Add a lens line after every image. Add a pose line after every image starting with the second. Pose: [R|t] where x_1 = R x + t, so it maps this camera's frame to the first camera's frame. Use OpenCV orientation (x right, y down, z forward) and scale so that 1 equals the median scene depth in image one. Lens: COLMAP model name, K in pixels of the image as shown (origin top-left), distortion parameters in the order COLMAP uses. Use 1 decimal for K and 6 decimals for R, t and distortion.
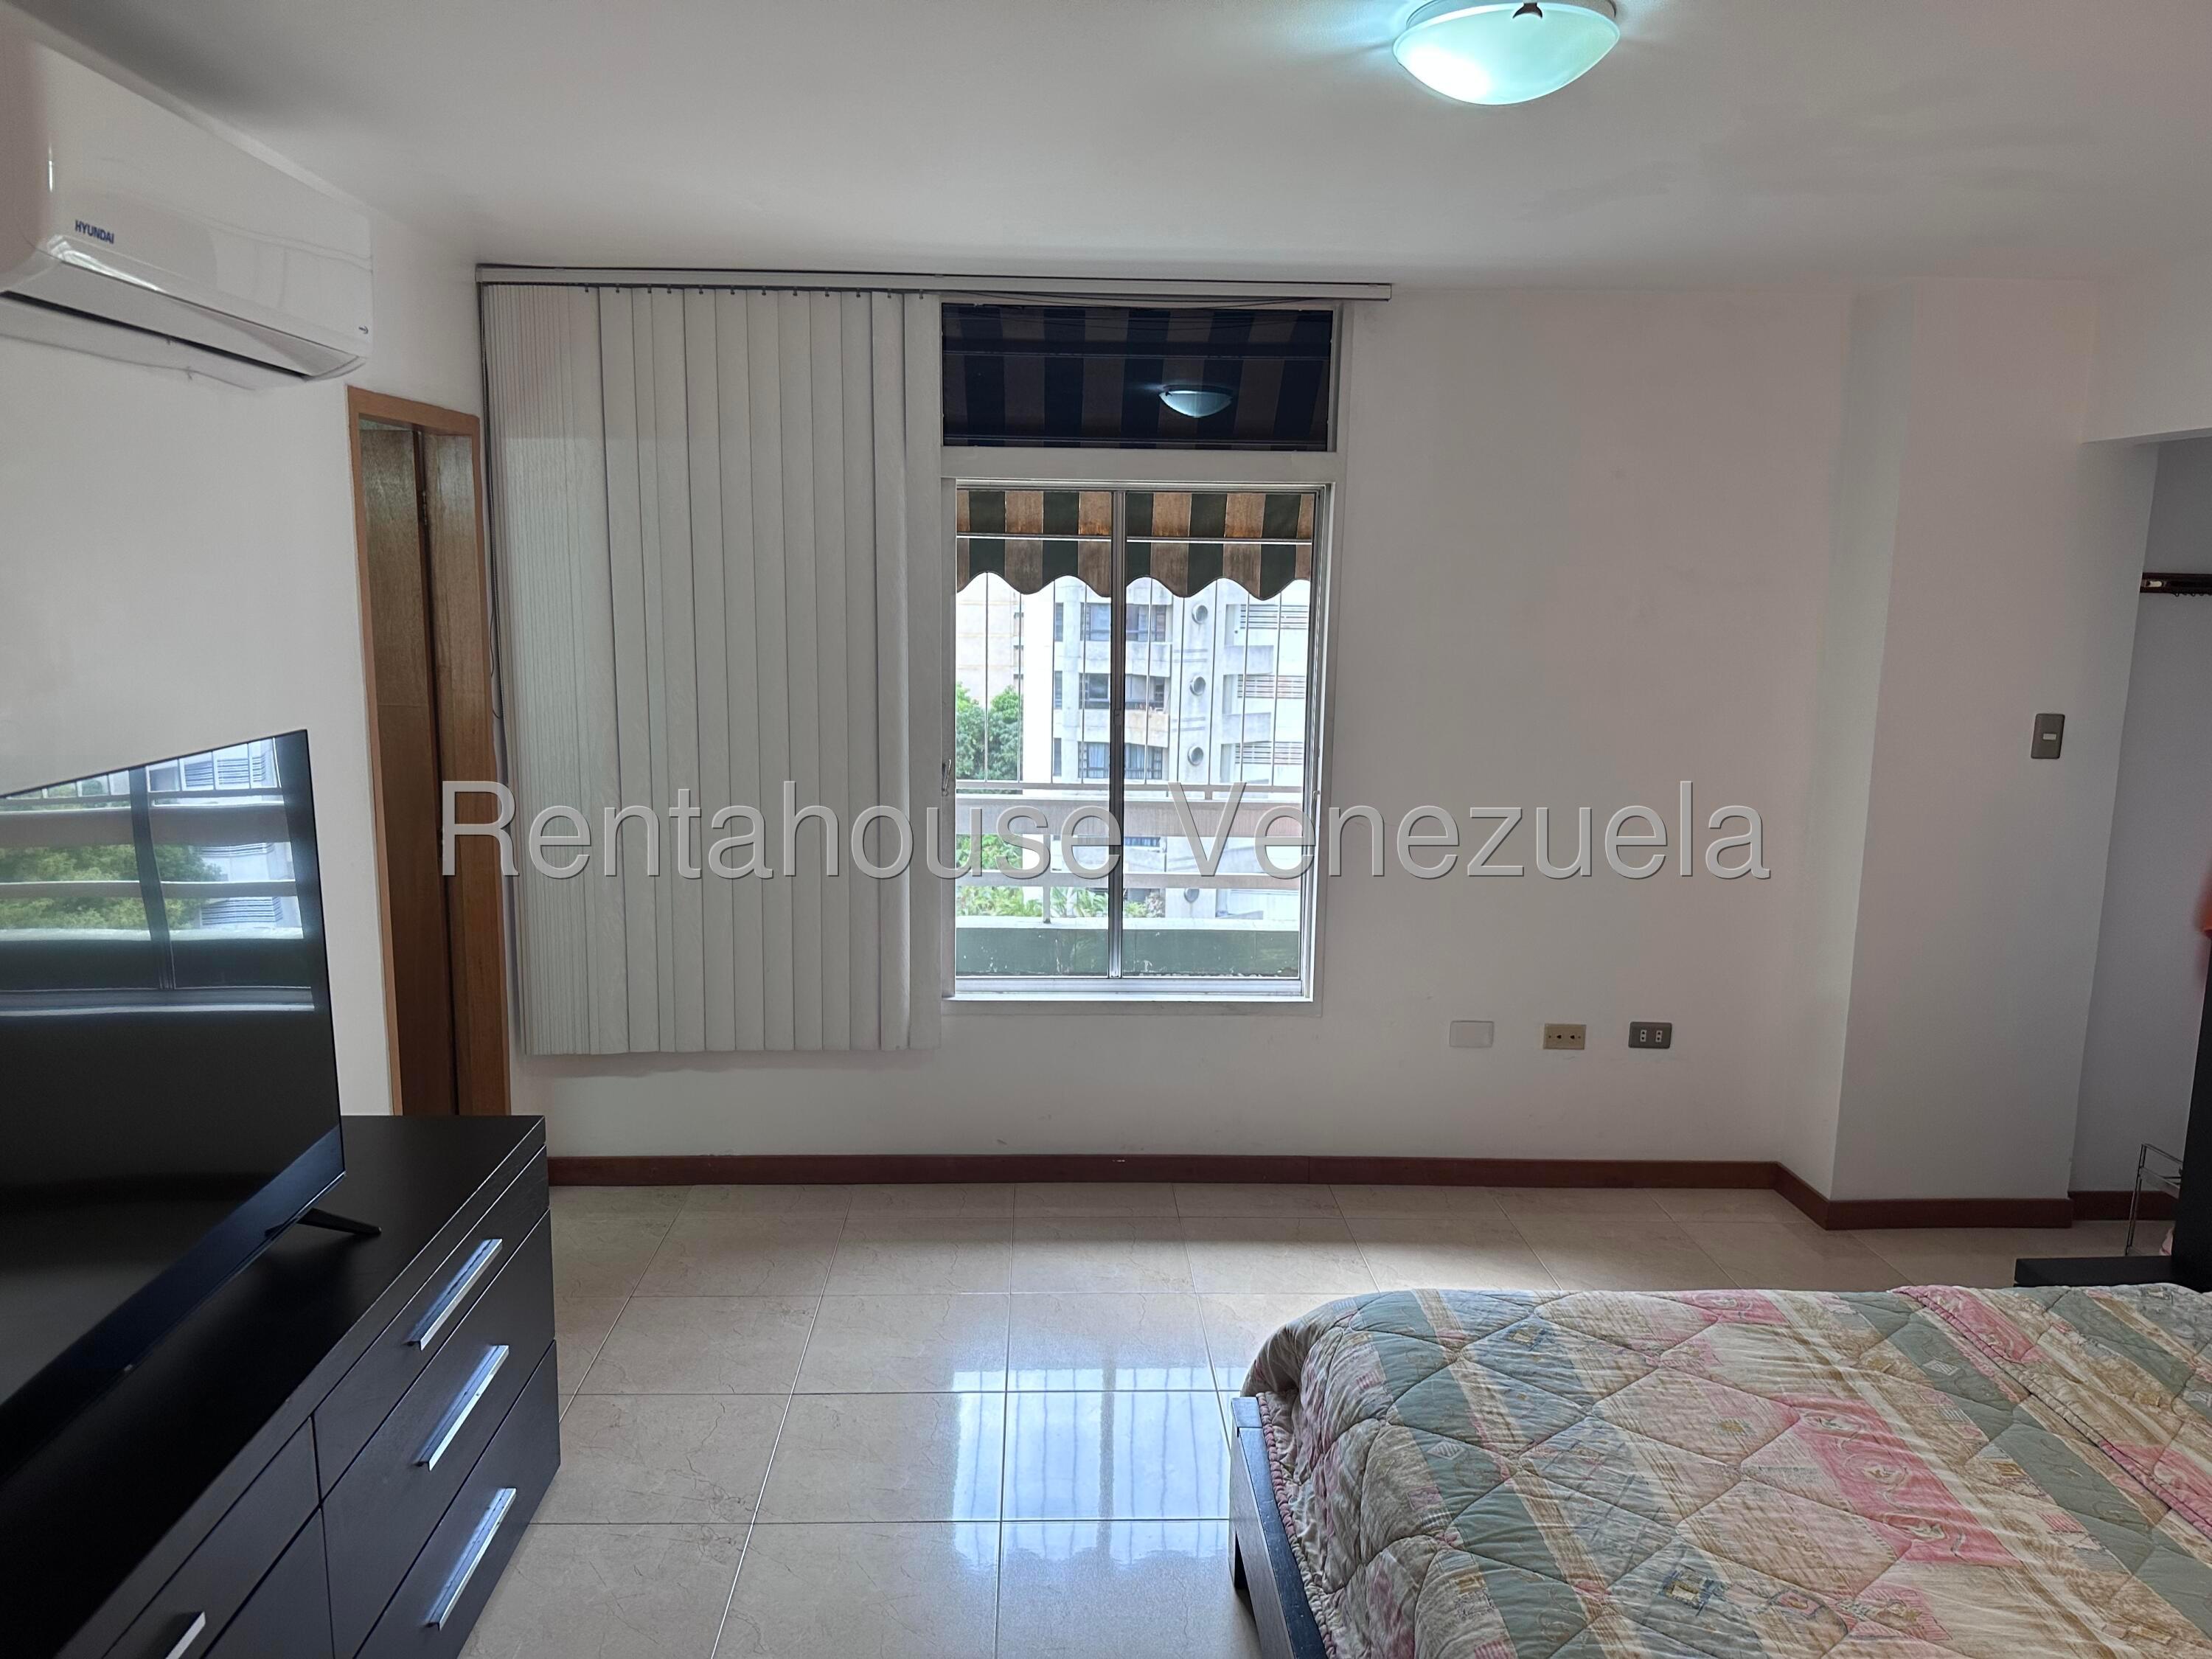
lens RADIAL K [[1550.8, 0, 1114.3], [0, 1550.8, 830.9], [0, 0, 1]] dist [0.069900, -0.085791]
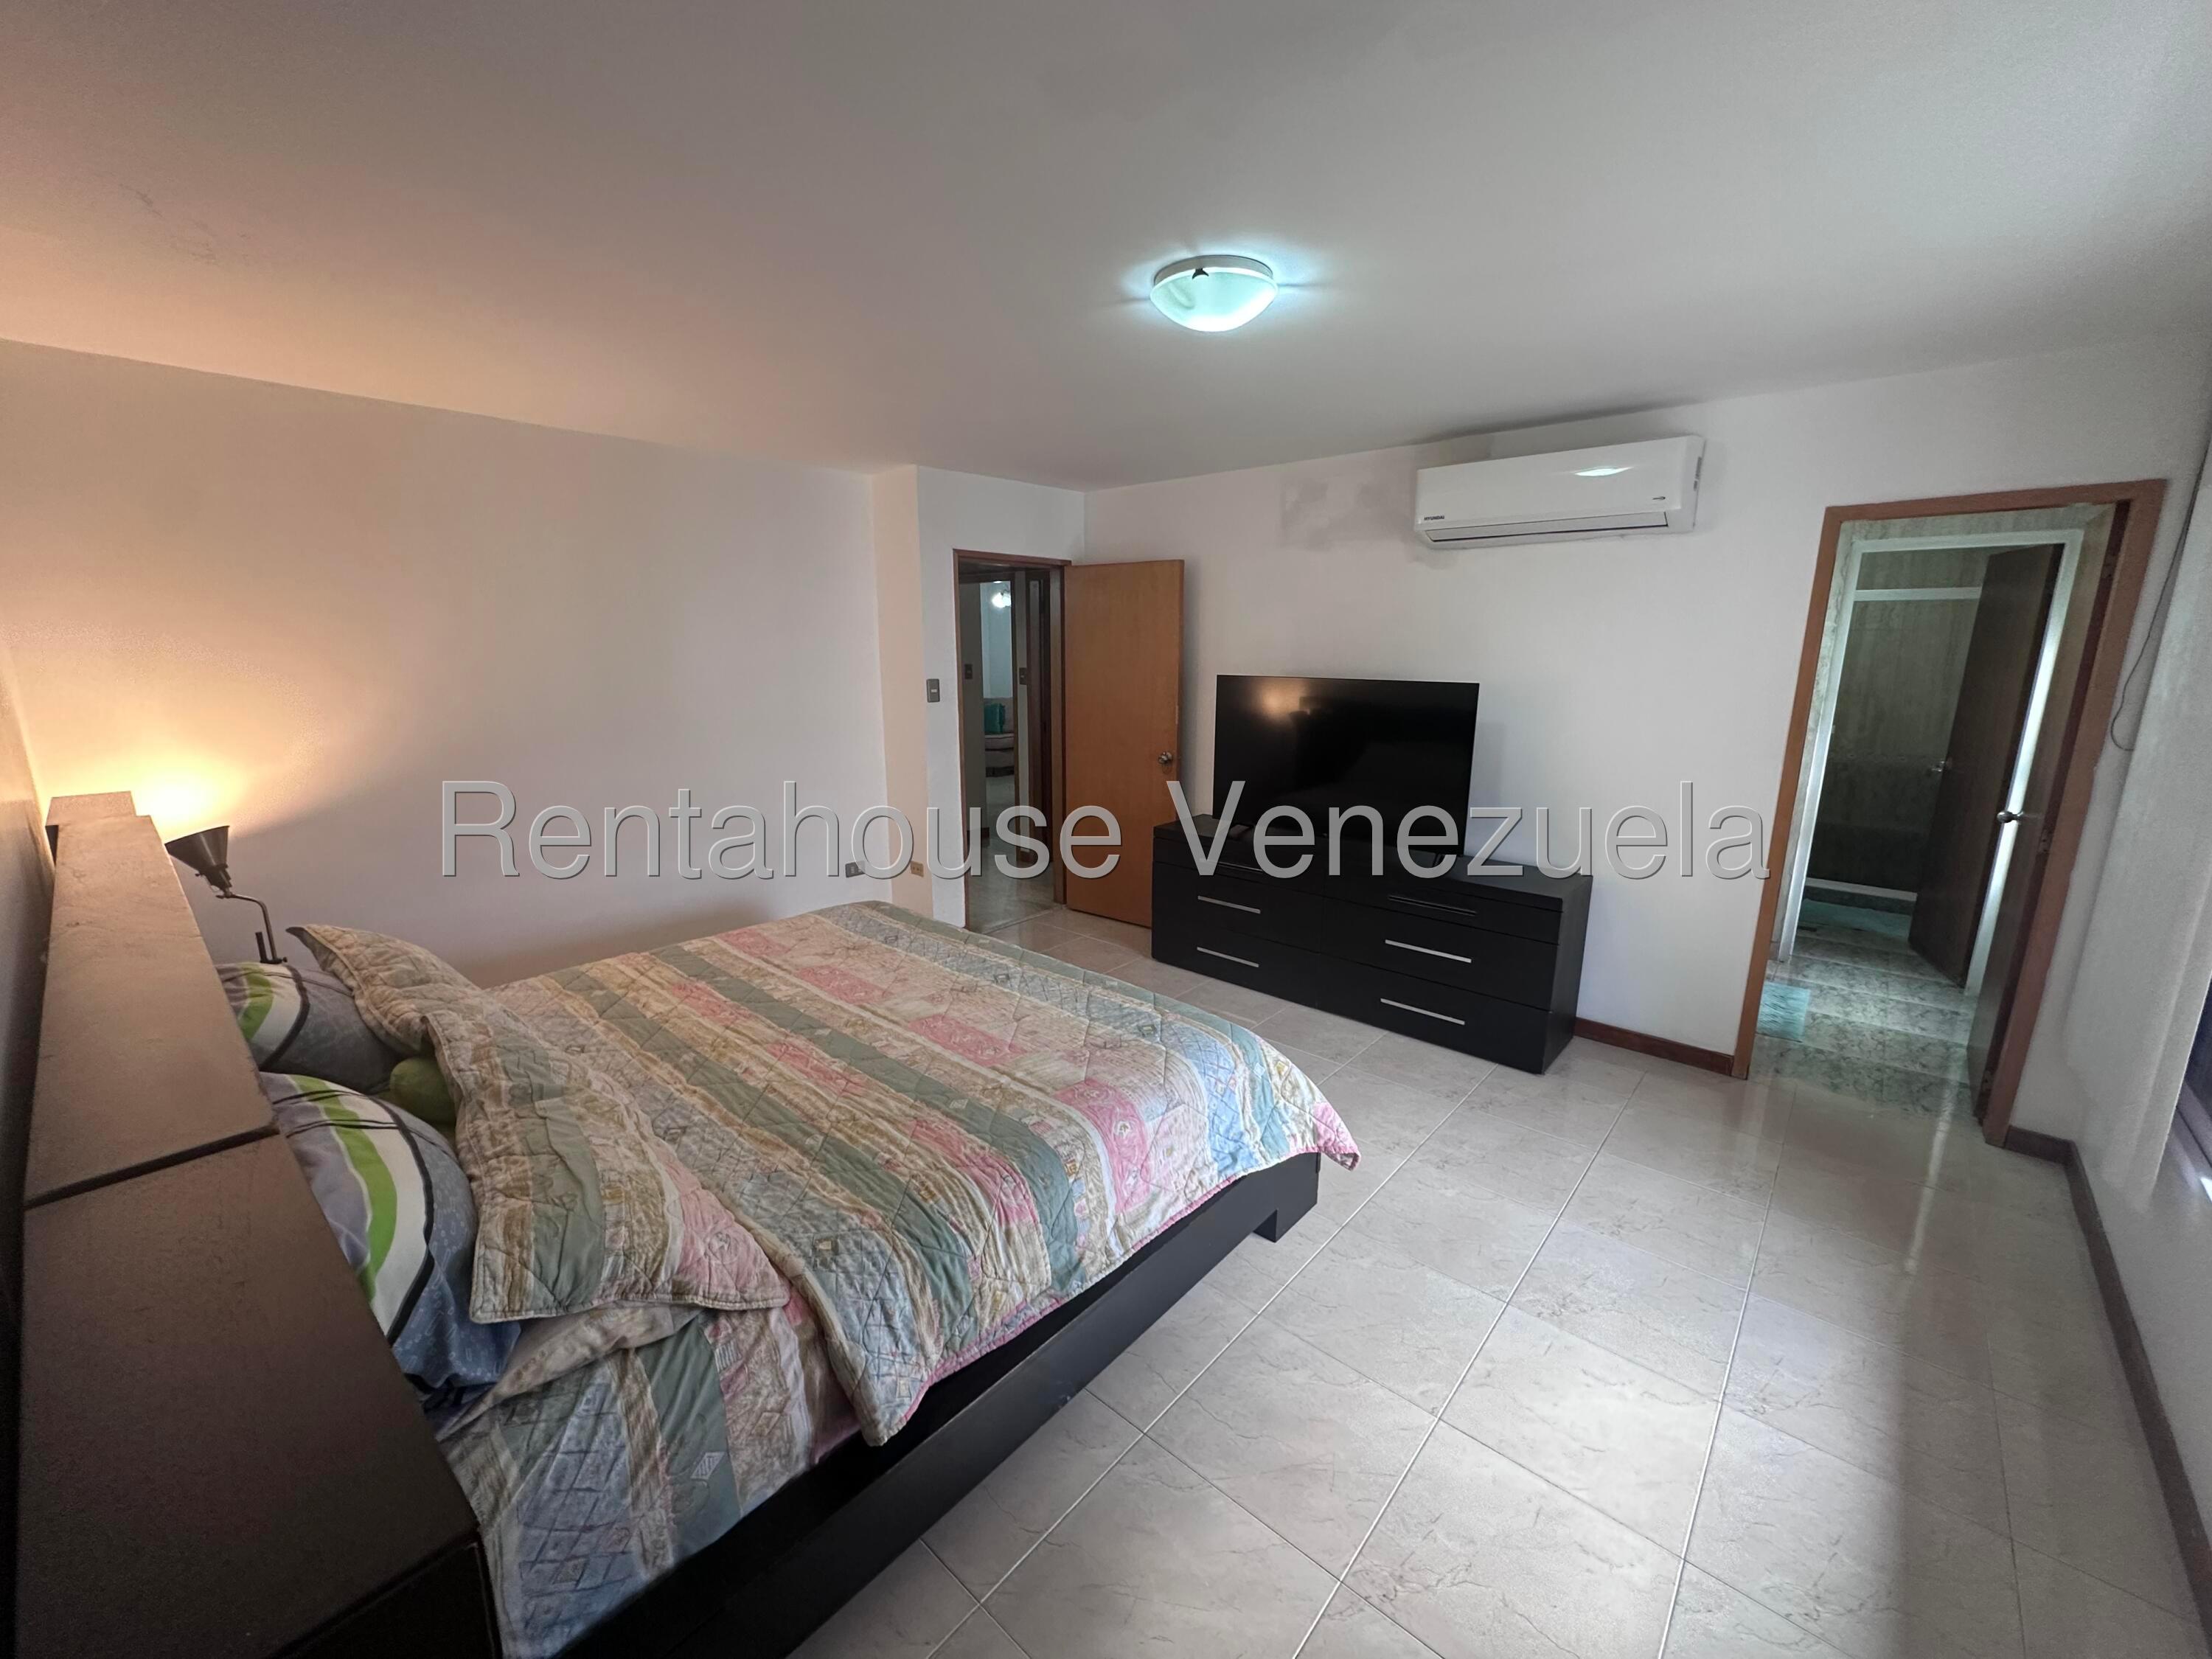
lens RADIAL K [[889.1, 0, 1106.0], [0, 889.1, 829.5], [0, 0, 1]] dist [-0.000384, 0.000072]
pose [[-0.693055, 0.142073, -0.706746, 1.145105], [-0.129152, 0.940054, 0.315624, -0.248930], [0.709221, 0.310023, -0.633160, 1.786073]]
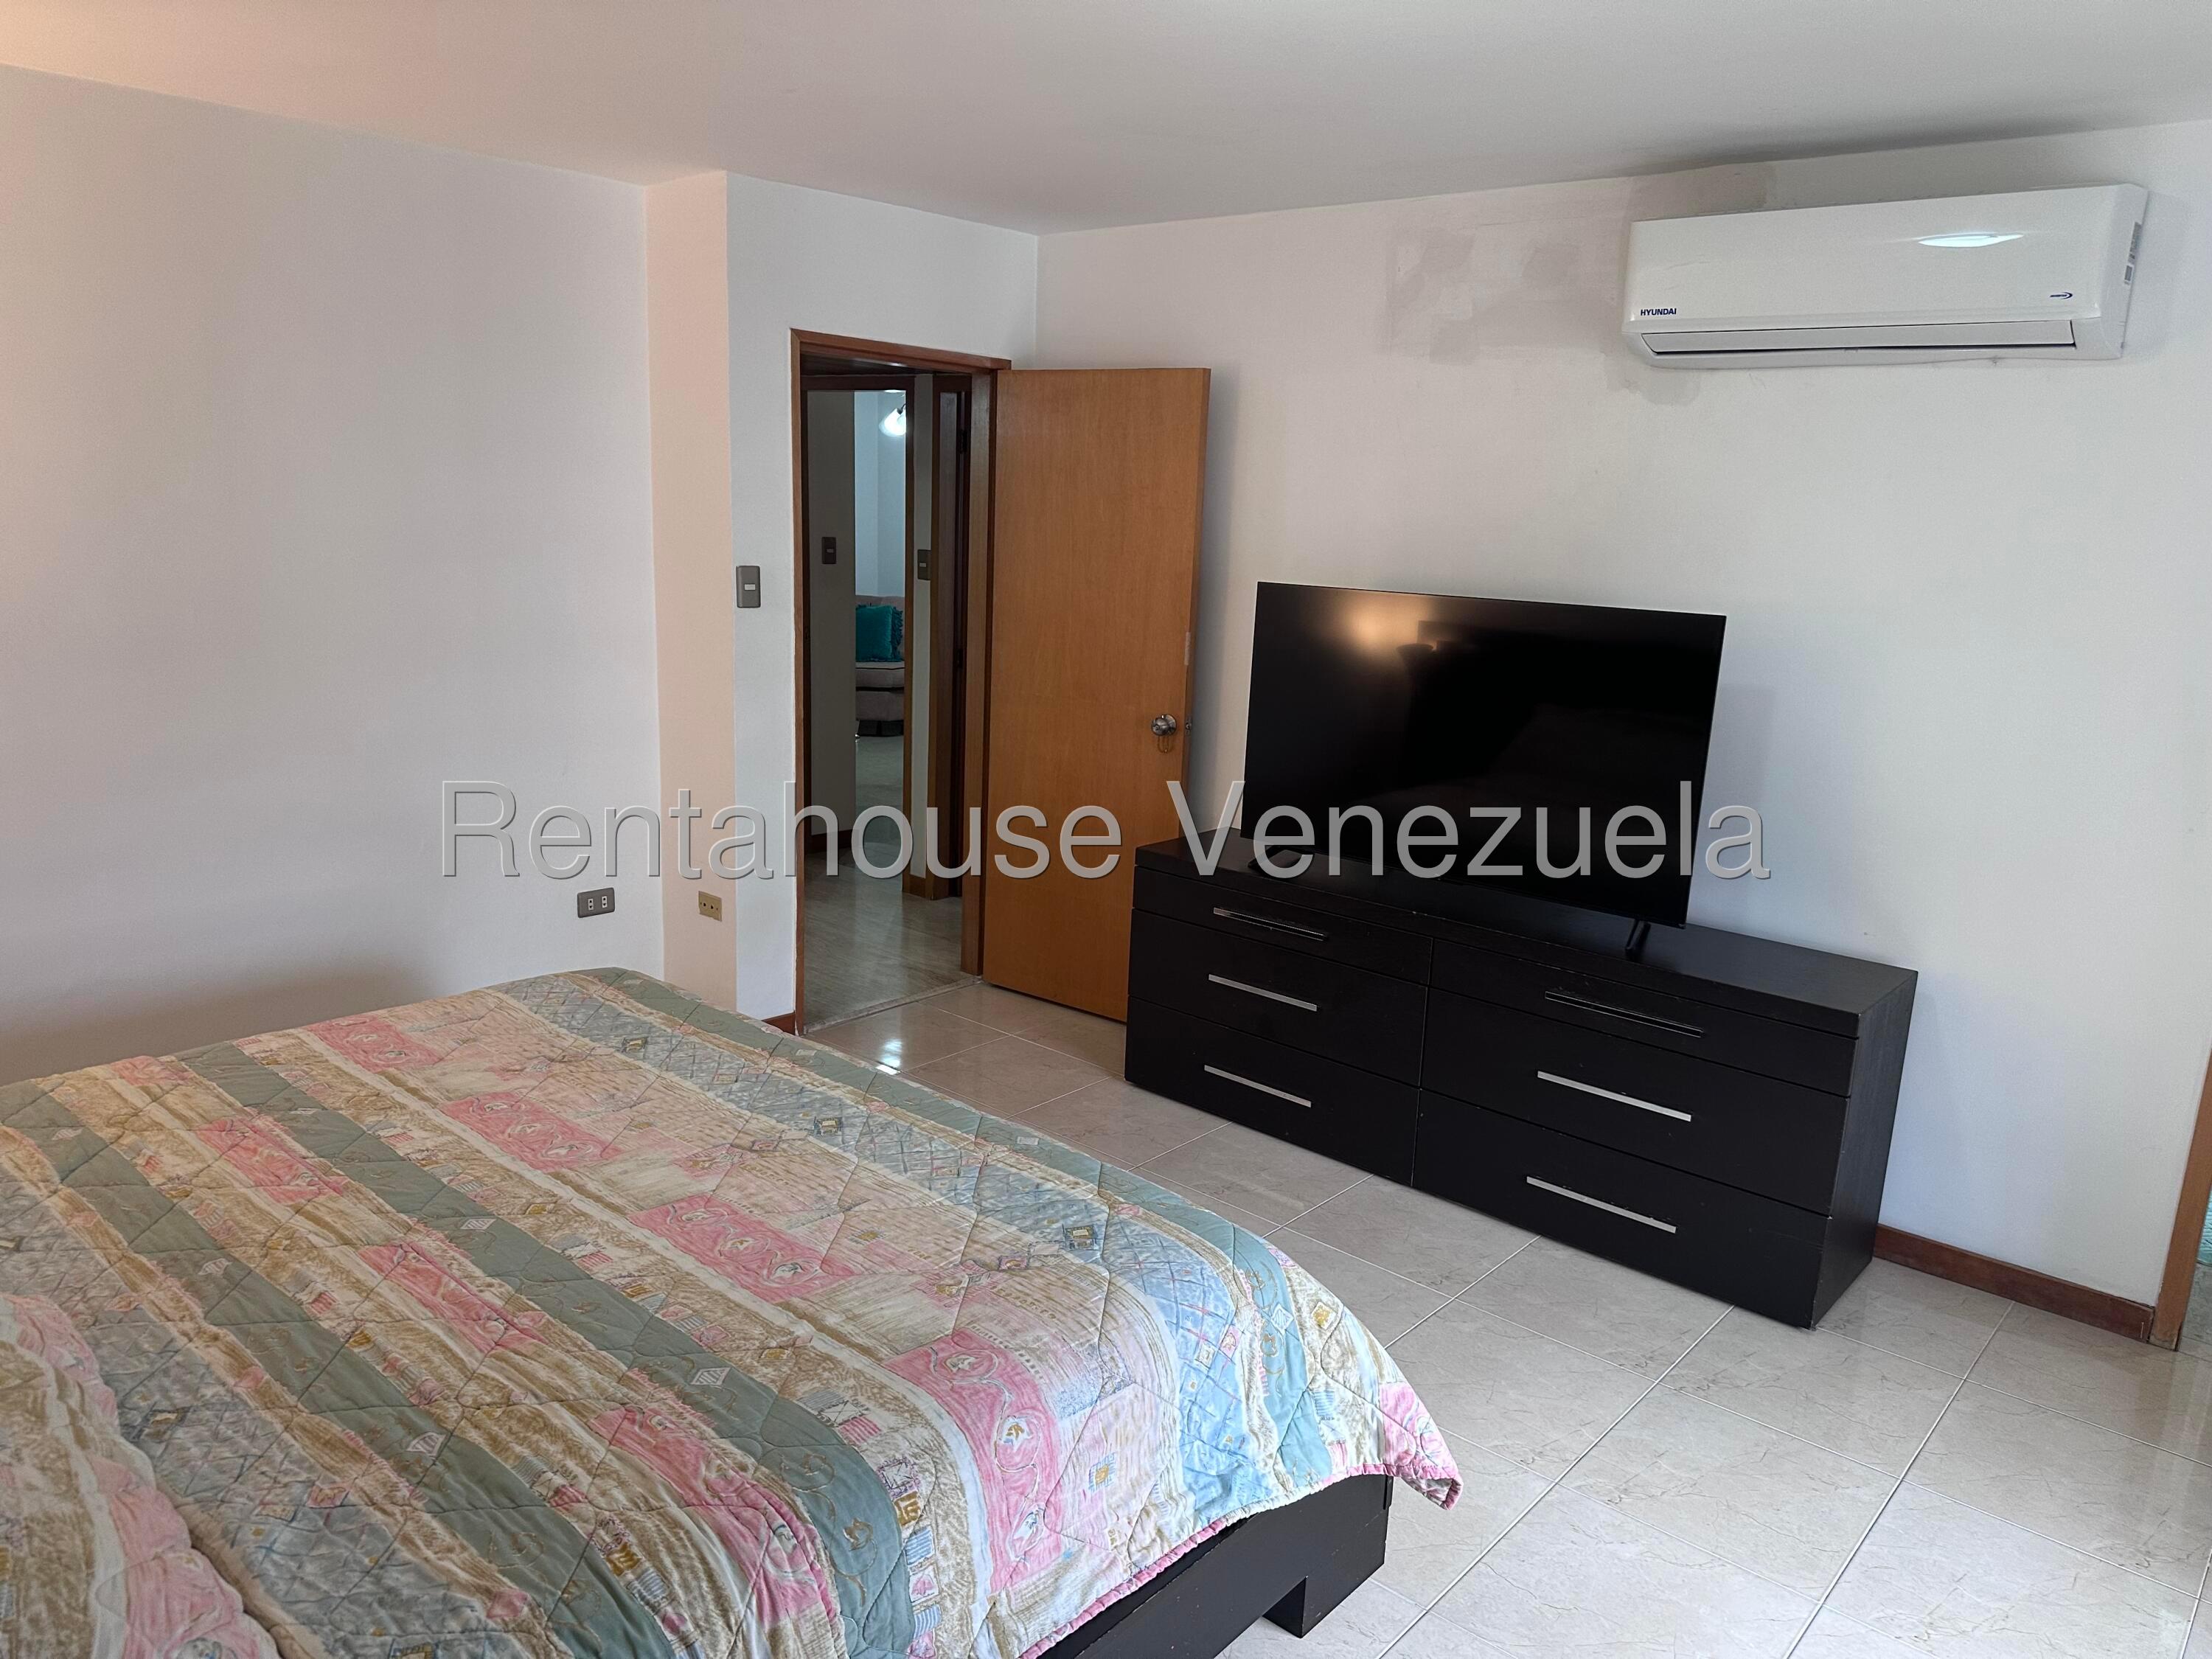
lens RADIAL K [[1550.8, 0, 1114.3], [0, 1550.8, 830.9], [0, 0, 1]] dist [0.069900, -0.085791]
pose [[-0.688195, 0.118701, -0.715749, 1.066349], [-0.168793, 0.933261, 0.317069, -0.270870], [0.705617, 0.339019, -0.622230, 1.780333]]
